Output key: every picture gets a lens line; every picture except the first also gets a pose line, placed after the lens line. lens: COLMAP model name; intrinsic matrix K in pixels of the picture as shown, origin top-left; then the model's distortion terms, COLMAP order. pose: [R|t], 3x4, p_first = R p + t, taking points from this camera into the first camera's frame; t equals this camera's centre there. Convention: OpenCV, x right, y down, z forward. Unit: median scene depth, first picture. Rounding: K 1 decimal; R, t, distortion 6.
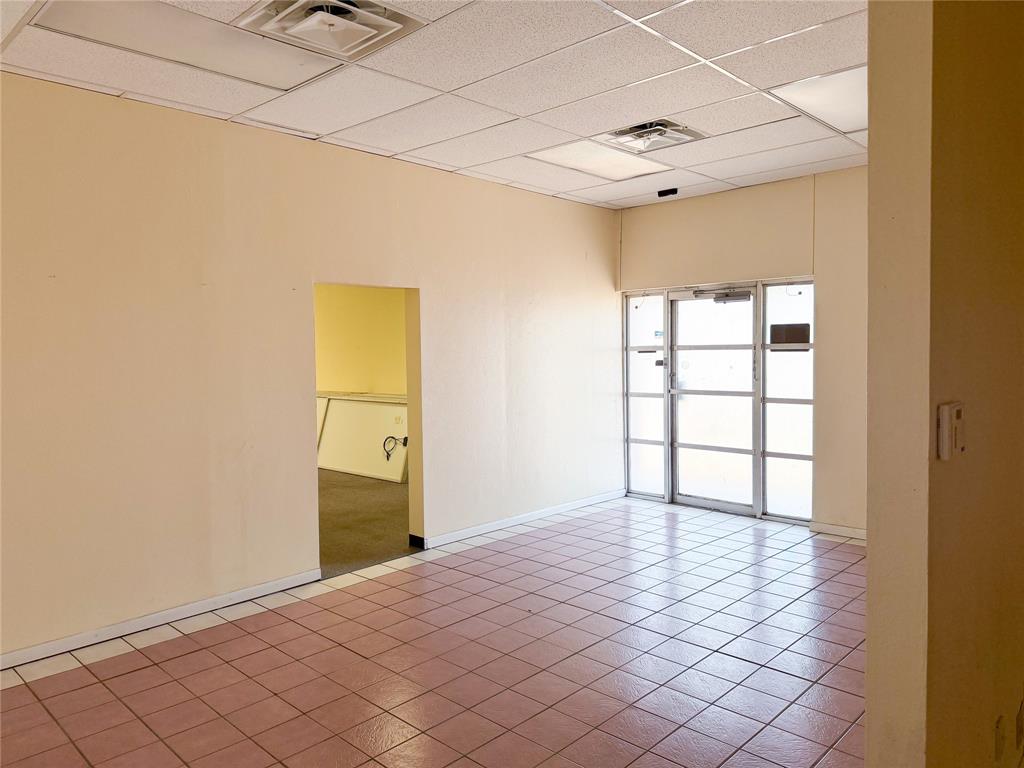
lens RADIAL K [[718.7, 0, 512.0], [0, 718.7, 384.0], [0, 0, 1]] dist [0.061623, -0.000494]
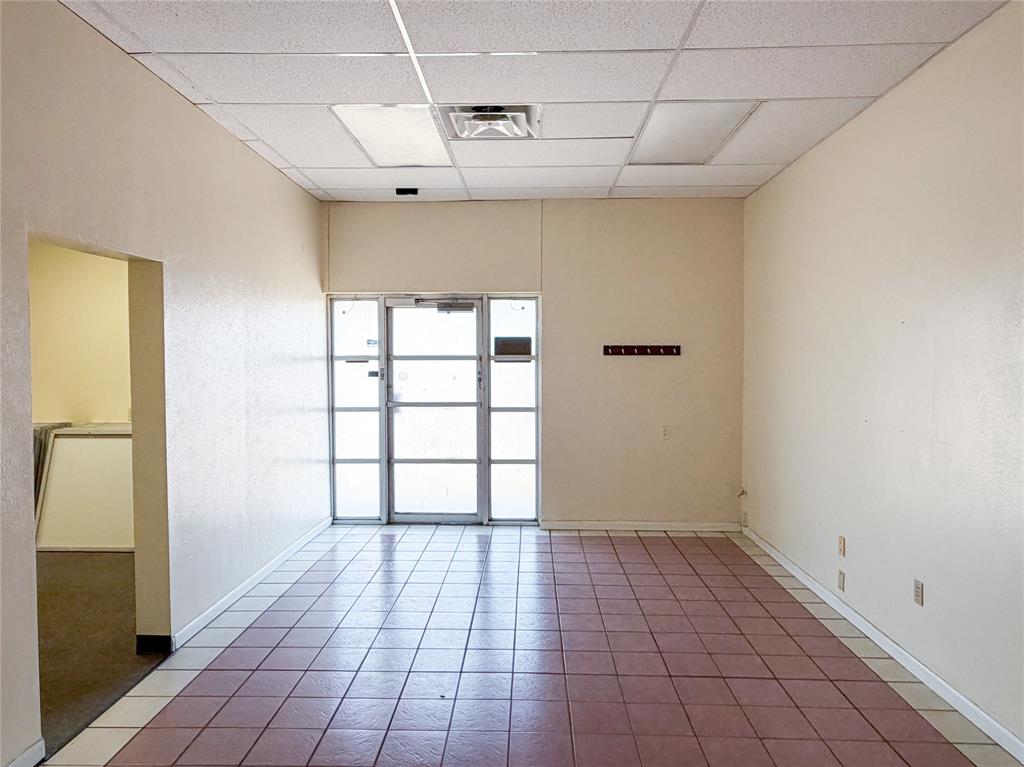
lens RADIAL K [[660.7, 0, 512.0], [0, 660.7, 383.5], [0, 0, 1]] dist [0.006217, 0.000842]
pose [[0.737470, -0.012540, 0.675263, -0.247230], [0.024411, 0.999669, -0.008096, -0.006190], [-0.674938, 0.022454, 0.737532, 0.269086]]
